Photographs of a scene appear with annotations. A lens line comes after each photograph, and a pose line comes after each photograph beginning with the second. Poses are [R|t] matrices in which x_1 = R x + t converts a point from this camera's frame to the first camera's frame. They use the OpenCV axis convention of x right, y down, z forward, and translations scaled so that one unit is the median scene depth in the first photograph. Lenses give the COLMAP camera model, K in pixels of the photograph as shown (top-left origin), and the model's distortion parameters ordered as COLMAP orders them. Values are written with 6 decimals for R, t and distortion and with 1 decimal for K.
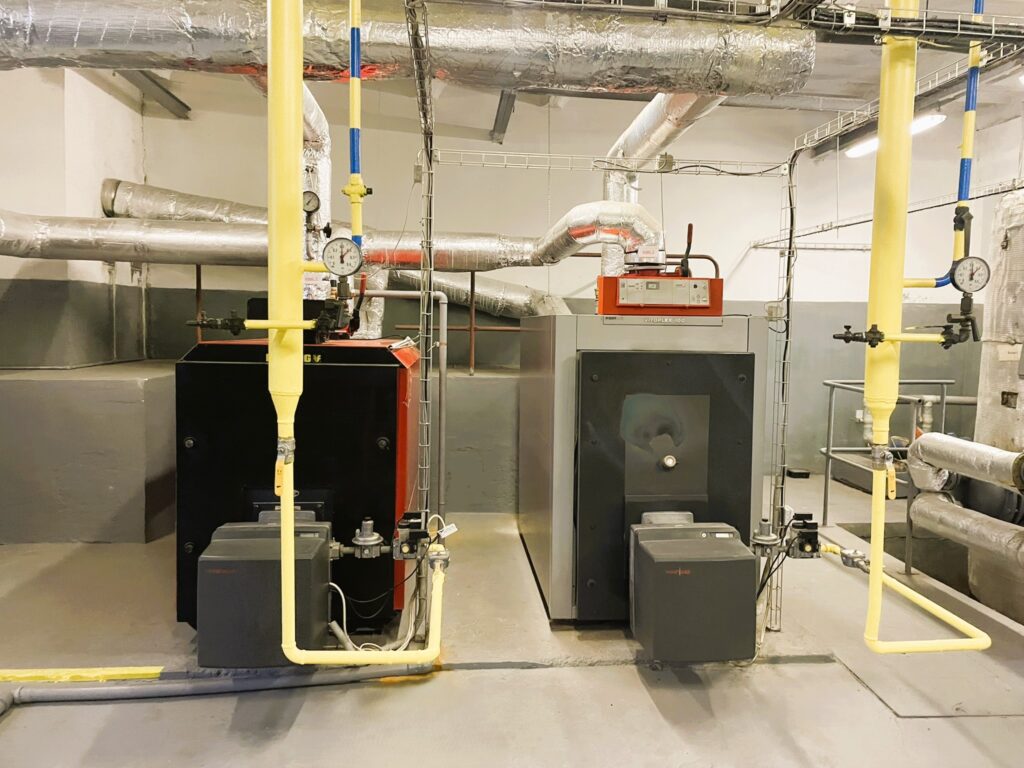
lens RADIAL K [[765.2, 0, 521.6], [0, 765.2, 381.4], [0, 0, 1]] dist [0.005620, -0.014500]
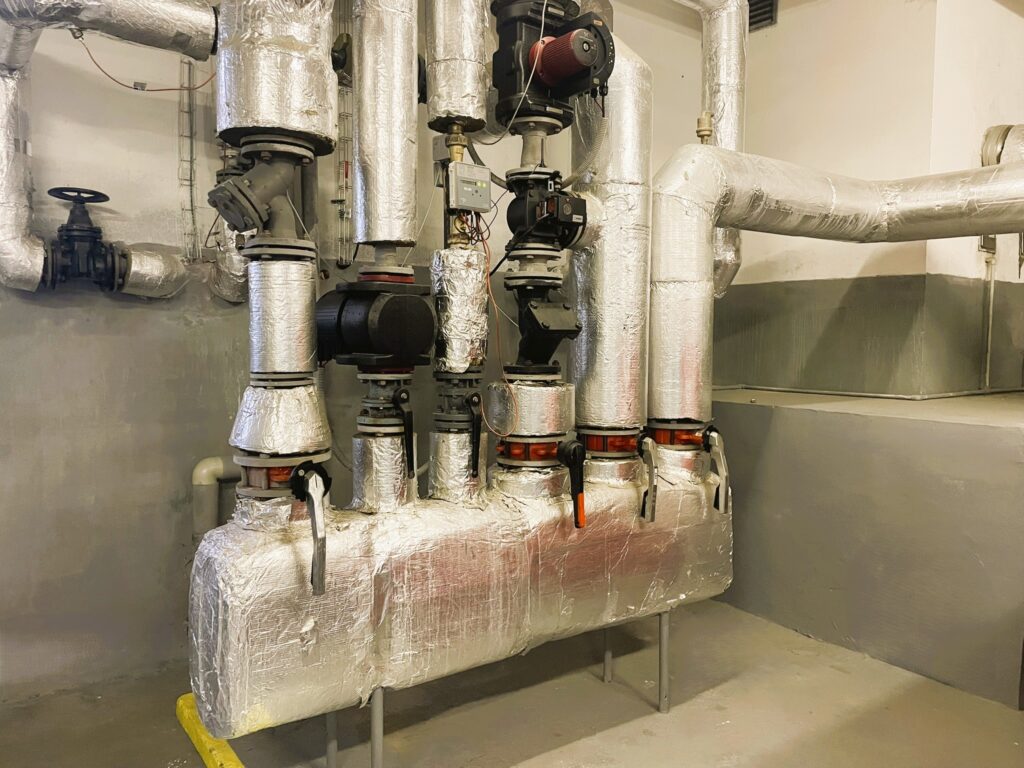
lens RADIAL K [[765.2, 0, 522.2], [0, 765.2, 385.9], [0, 0, 1]] dist [0.005620, -0.014500]
pose [[0.510588, 0.040840, -0.858855, -0.177677], [-0.060724, 0.998090, 0.011361, -0.014830], [0.857679, 0.046352, 0.512093, 0.335032]]
